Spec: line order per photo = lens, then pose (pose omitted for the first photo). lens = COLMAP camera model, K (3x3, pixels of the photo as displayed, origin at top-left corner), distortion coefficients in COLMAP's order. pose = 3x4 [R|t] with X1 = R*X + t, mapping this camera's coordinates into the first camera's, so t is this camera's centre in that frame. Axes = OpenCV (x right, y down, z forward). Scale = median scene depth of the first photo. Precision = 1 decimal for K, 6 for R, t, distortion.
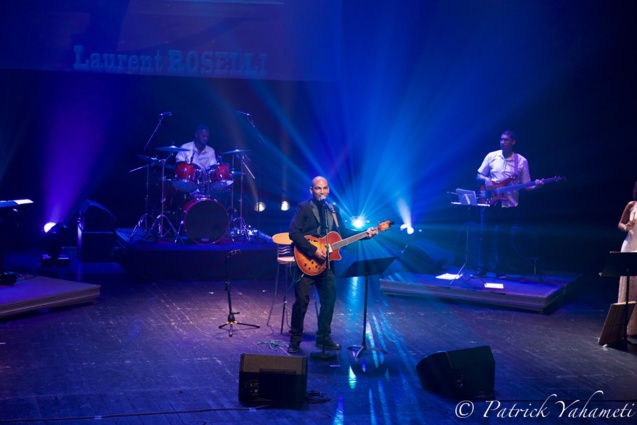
lens RADIAL K [[1109.5, 0, 317.7], [0, 1109.5, 213.2], [0, 0, 1]] dist [0.249474, 0.074517]
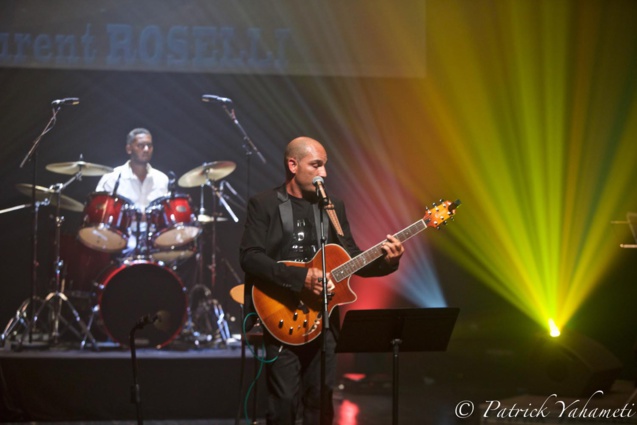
lens RADIAL K [[1766.0, 0, 318.5], [0, 1766.0, 212.7], [0, 0, 1]] dist [0.024654, 1.166199]
pose [[0.997543, -0.024293, -0.065715, 0.033392], [0.017533, 0.994675, -0.101557, 0.047466], [0.067832, 0.100155, 0.992657, 0.190192]]
